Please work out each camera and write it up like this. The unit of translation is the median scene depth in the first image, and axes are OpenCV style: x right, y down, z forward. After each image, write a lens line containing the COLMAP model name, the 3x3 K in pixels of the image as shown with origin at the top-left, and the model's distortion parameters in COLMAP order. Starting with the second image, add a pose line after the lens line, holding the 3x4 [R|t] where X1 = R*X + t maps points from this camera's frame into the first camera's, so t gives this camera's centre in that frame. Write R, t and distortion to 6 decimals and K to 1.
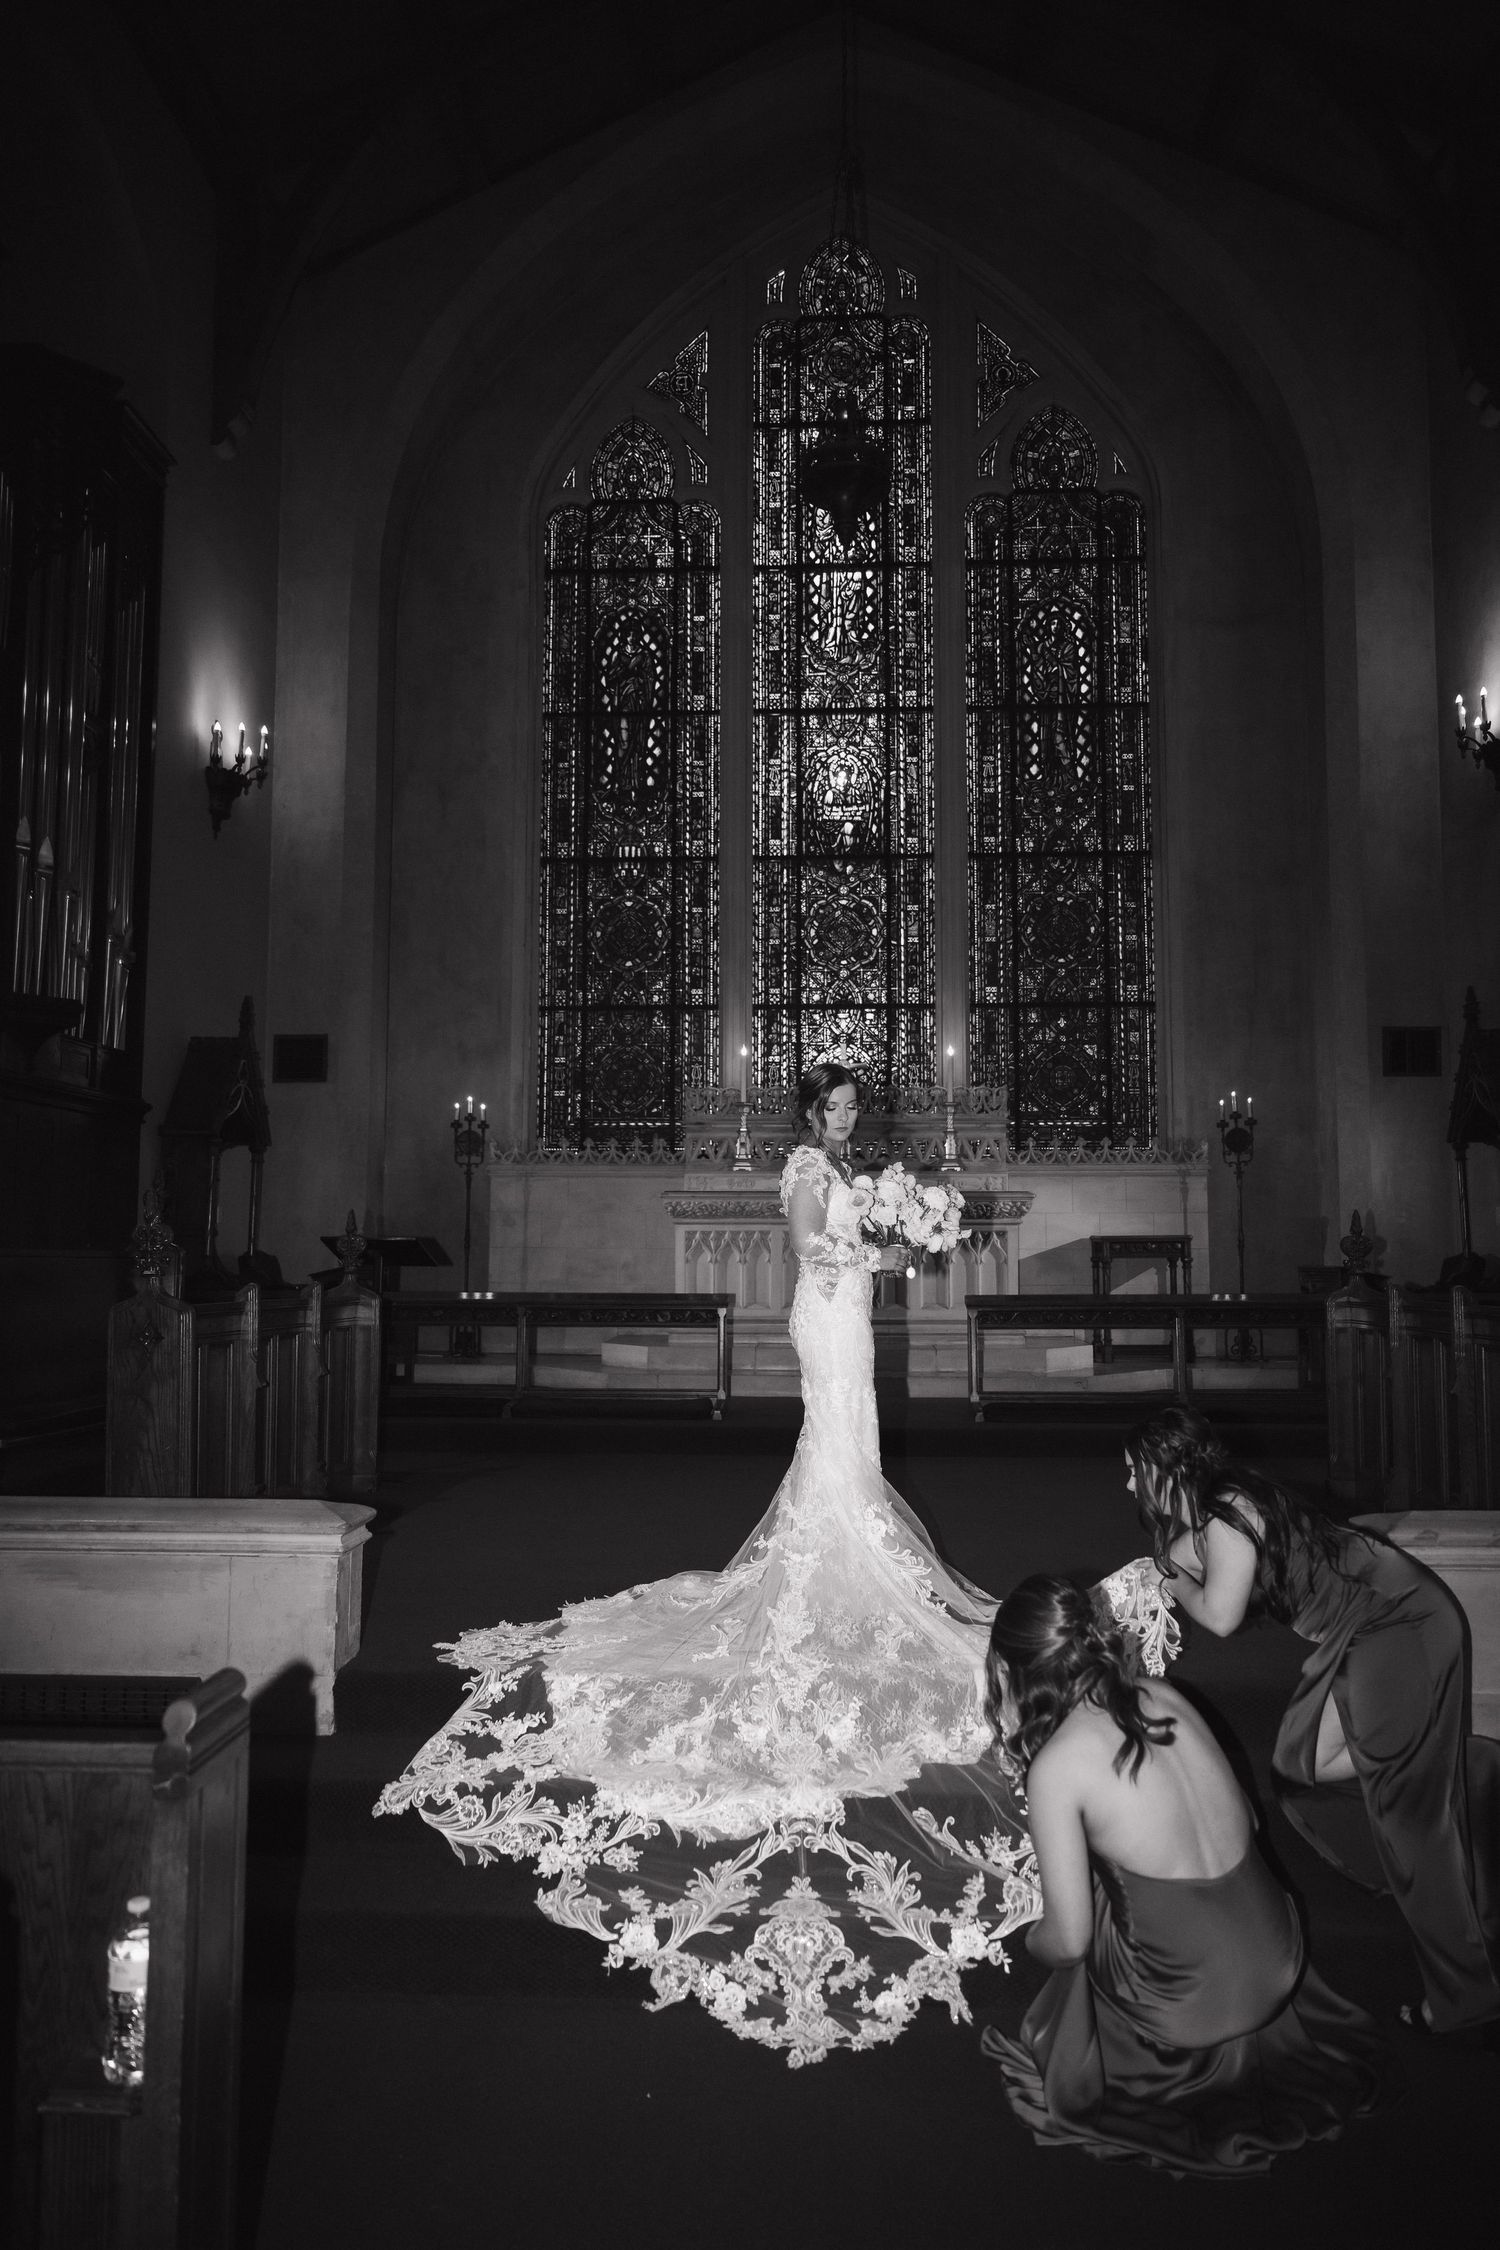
lens RADIAL K [[1564.5, 0, 759.0], [0, 1564.5, 1129.1], [0, 0, 1]] dist [0.003917, 0.002809]
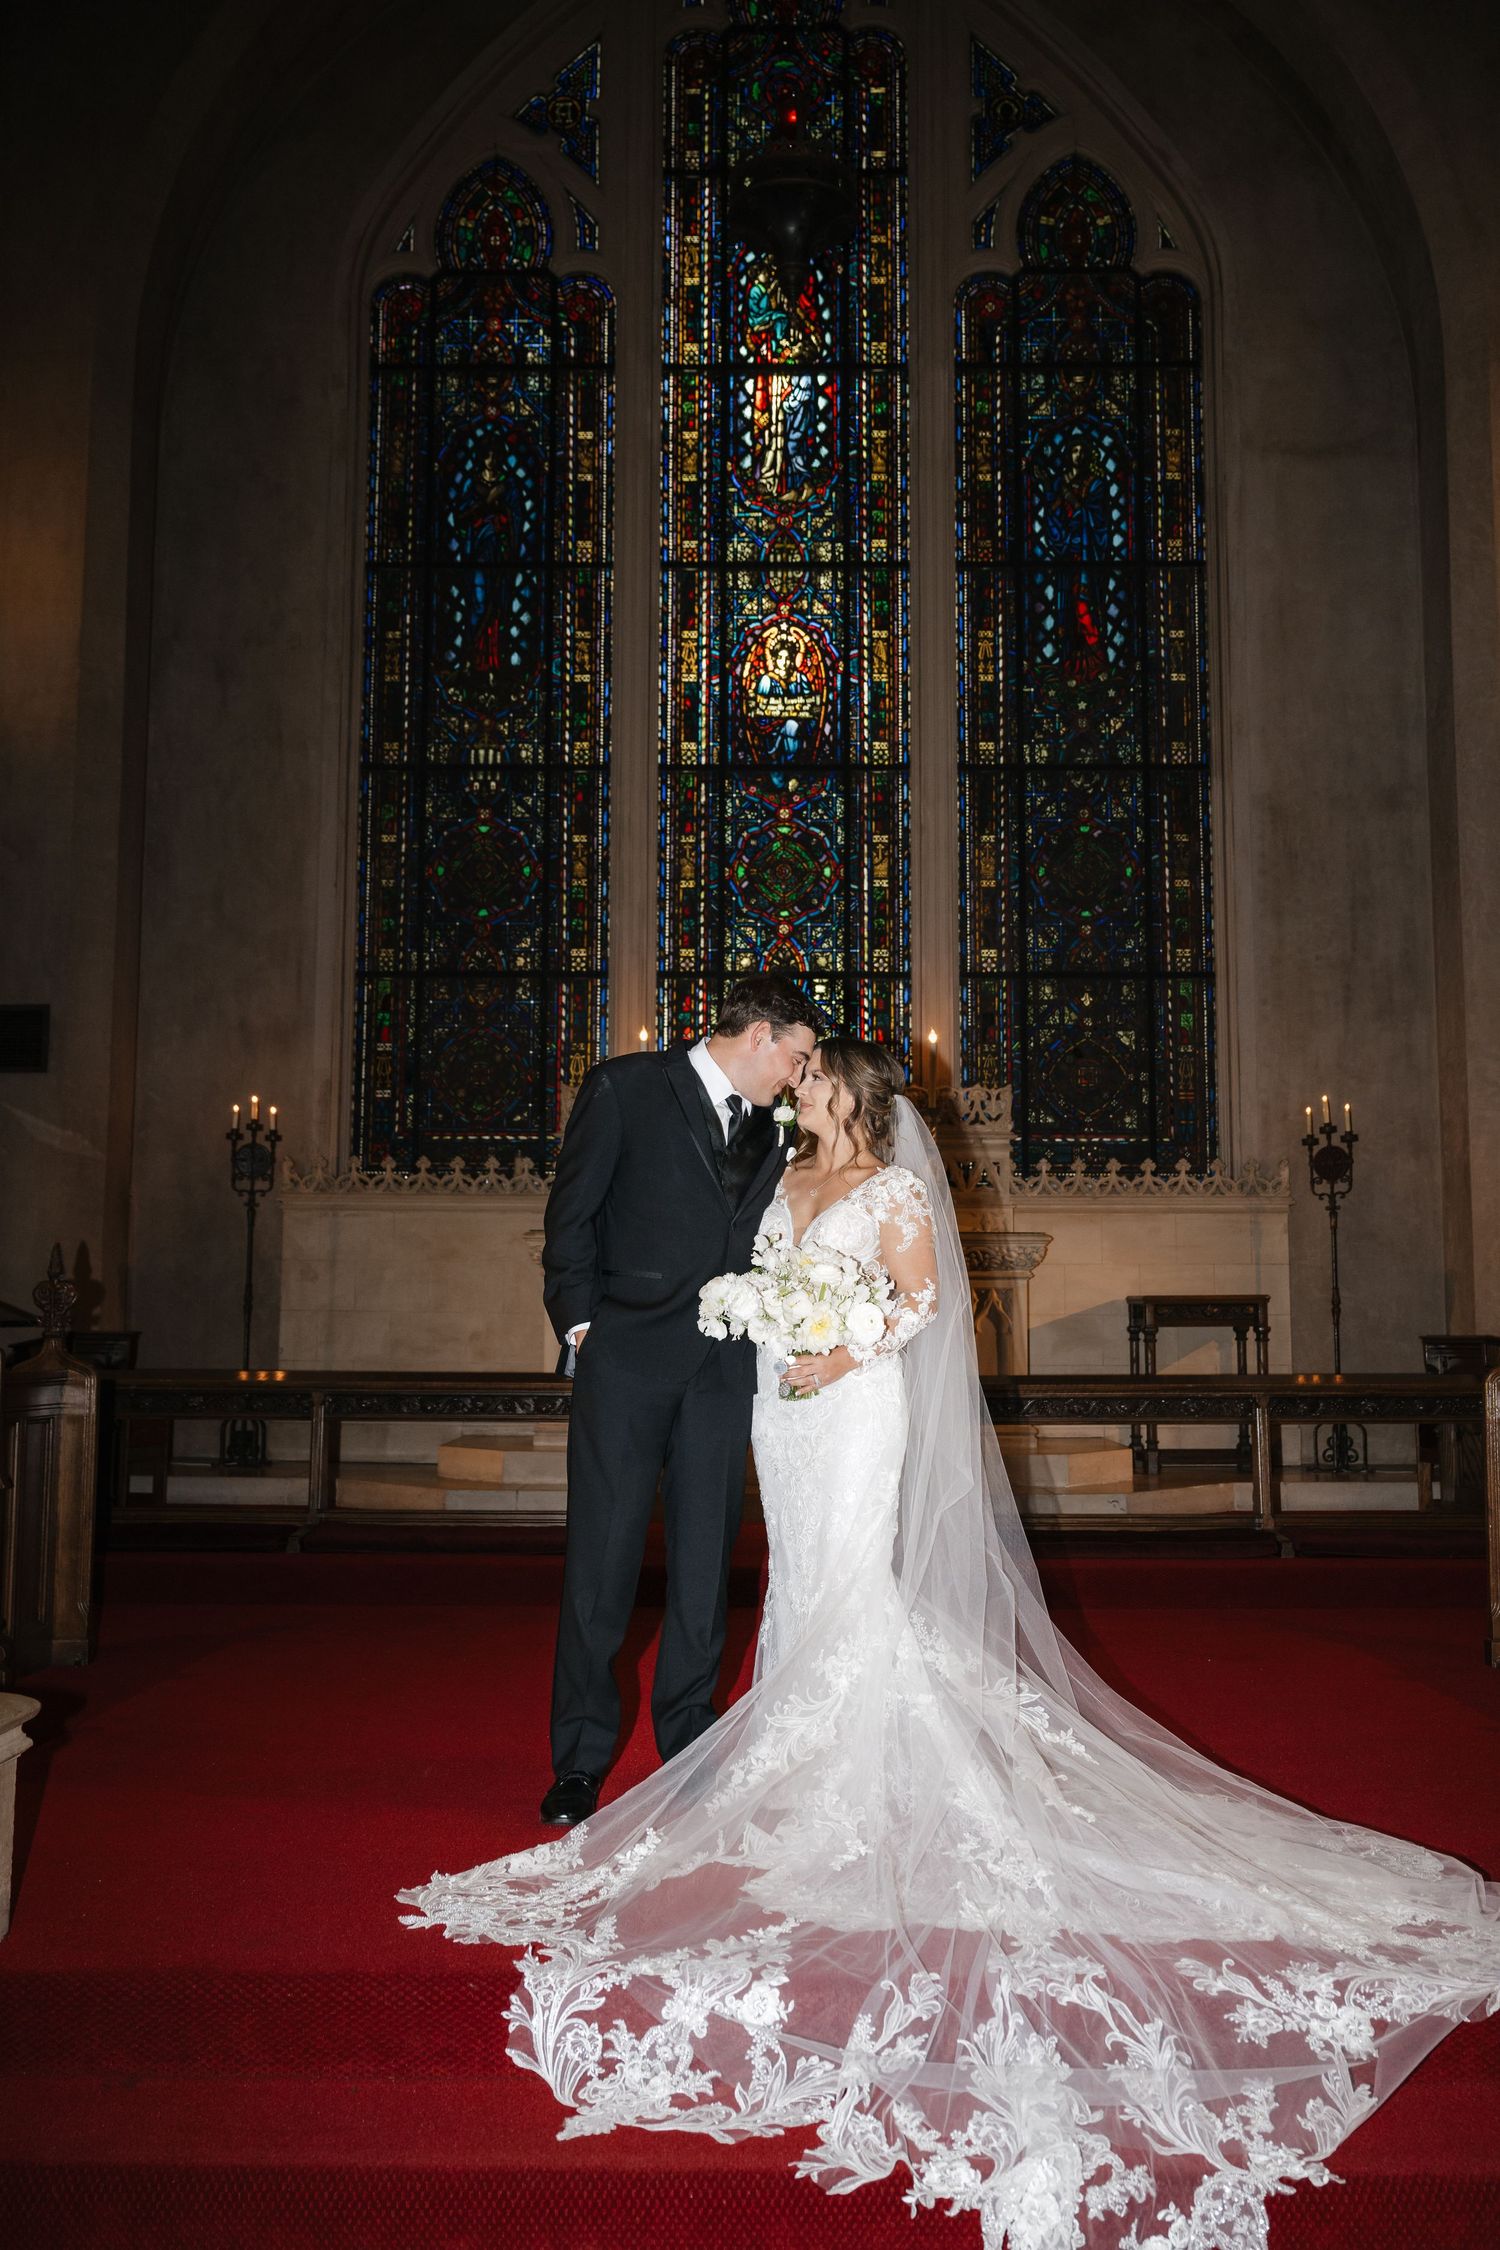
lens RADIAL K [[2083.5, 0, 747.7], [0, 2083.5, 1111.4], [0, 0, 1]] dist [0.006400, 0.000000]
pose [[0.999190, 0.006624, 0.039695, 0.000163], [-0.005569, 0.999630, -0.026629, 0.009396], [-0.039856, 0.026387, 0.998857, 0.049589]]
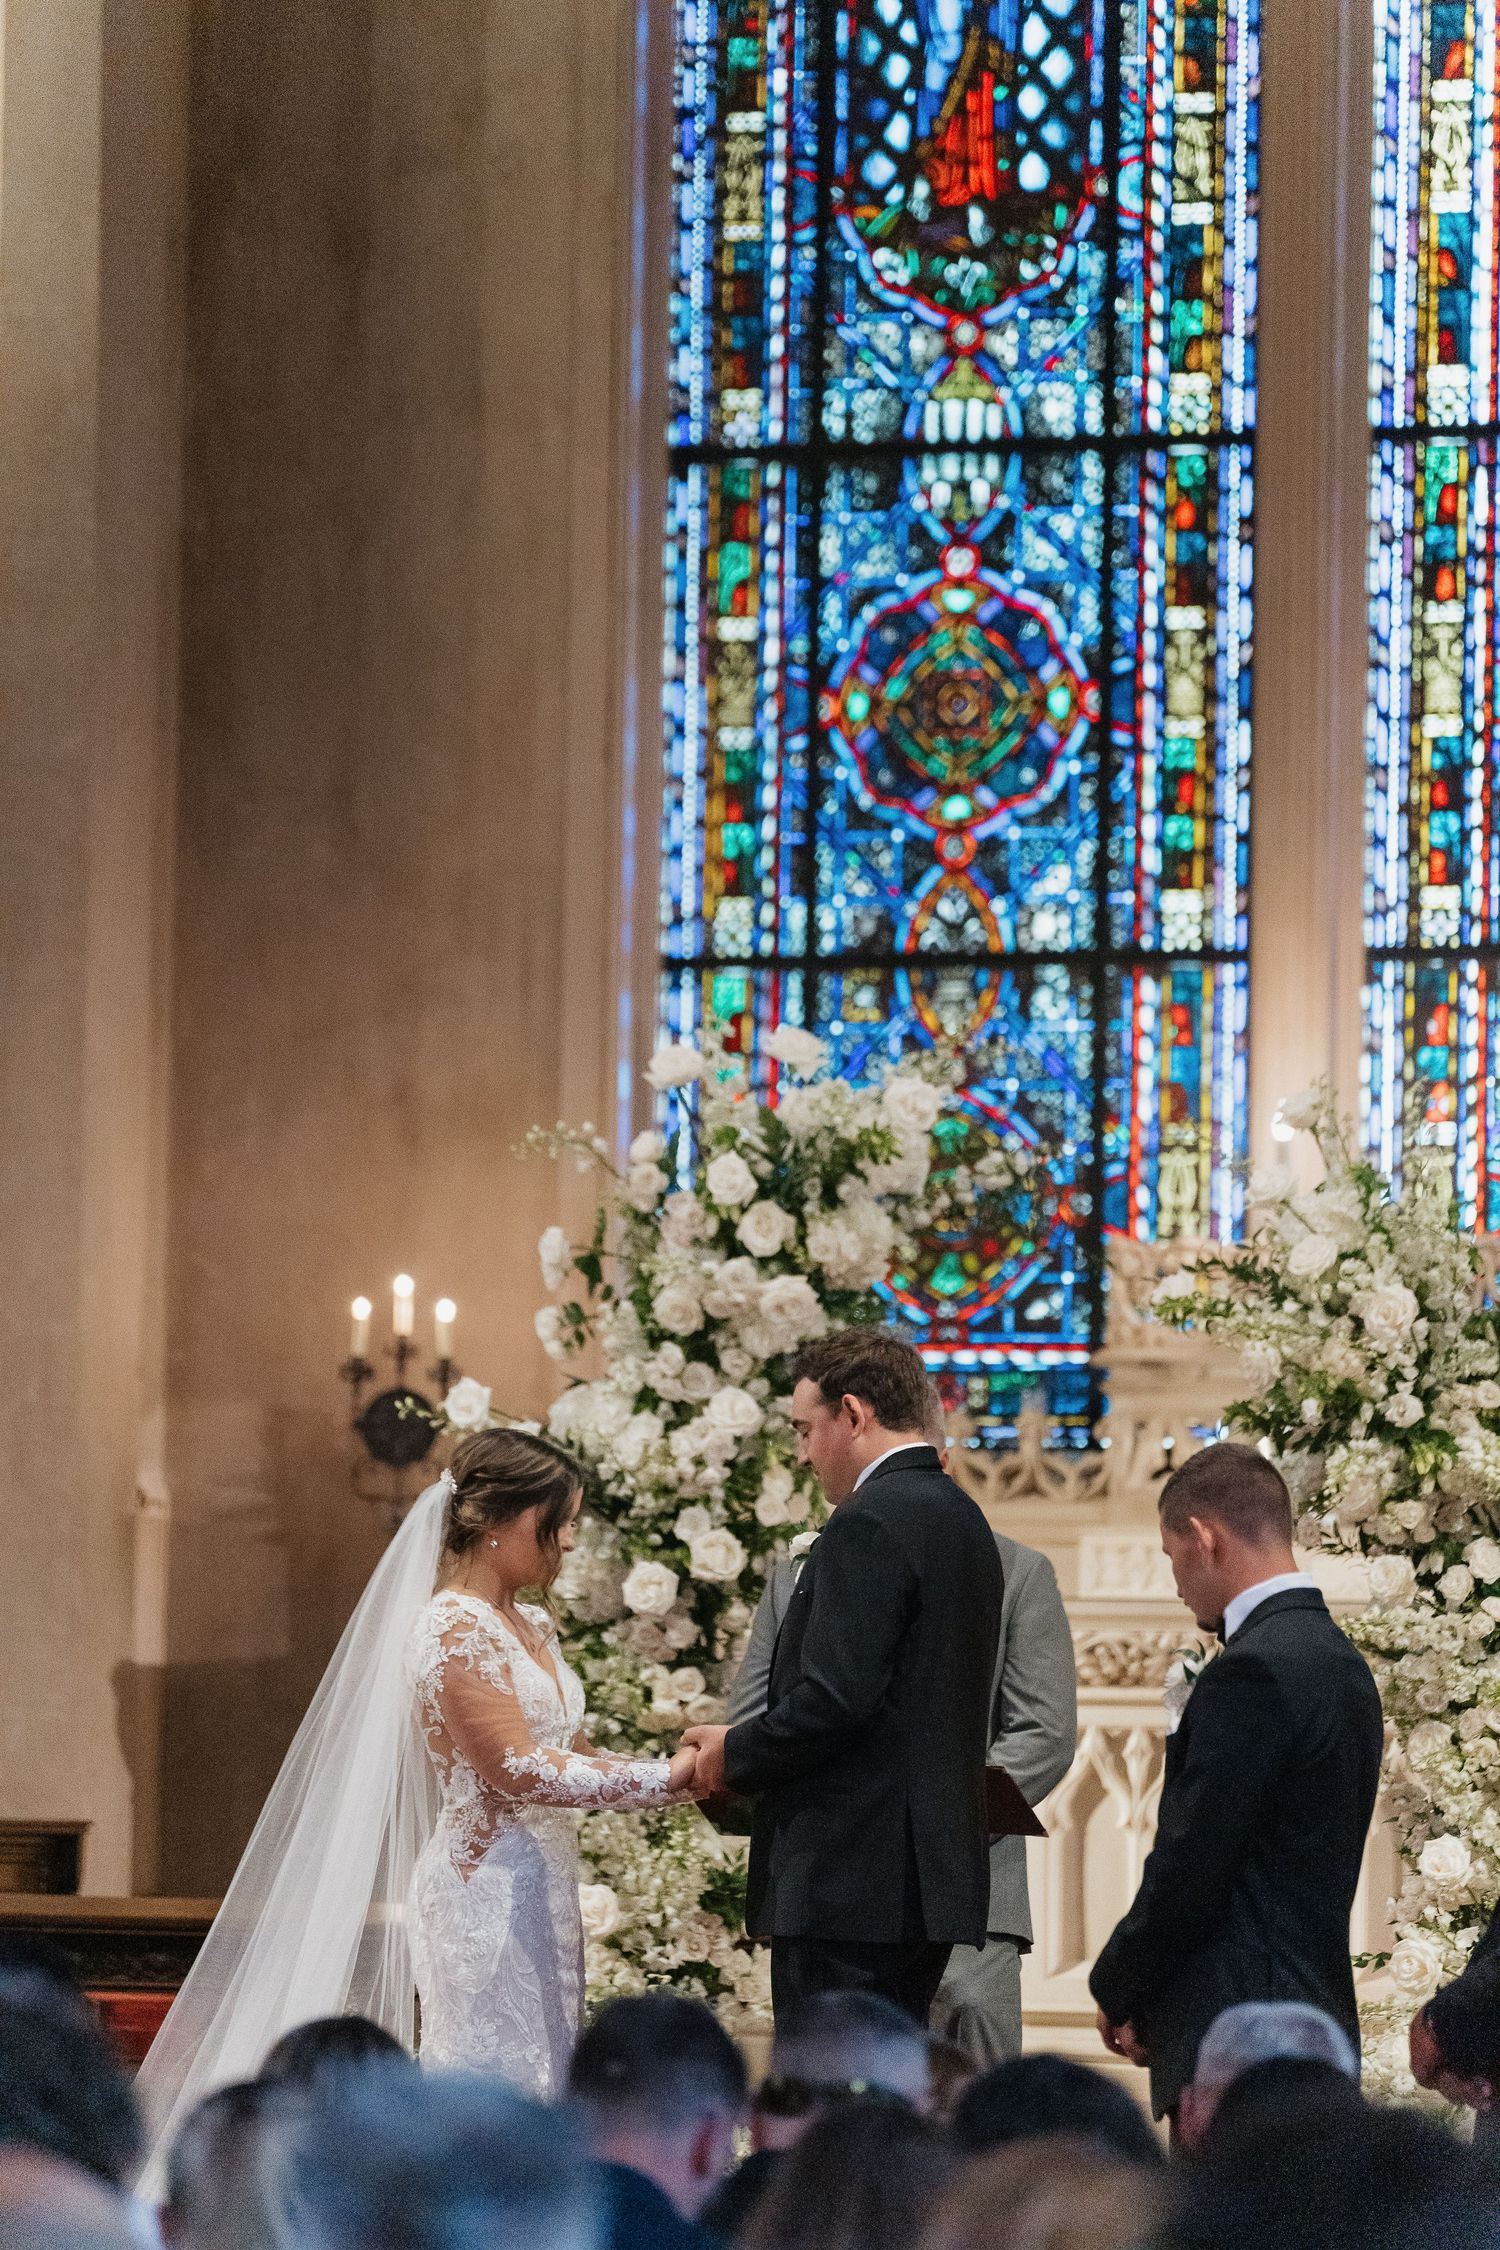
lens RADIAL K [[9346.9, 0, 757.6], [0, 9346.9, 1133.3], [0, 0, 1]] dist [0.368688, 0.000000]
pose [[0.966000, -0.004910, -0.258495, 0.333057], [0.004999, 0.999987, -0.000310, -0.044787], [0.258494, -0.000993, 0.966012, -0.698039]]
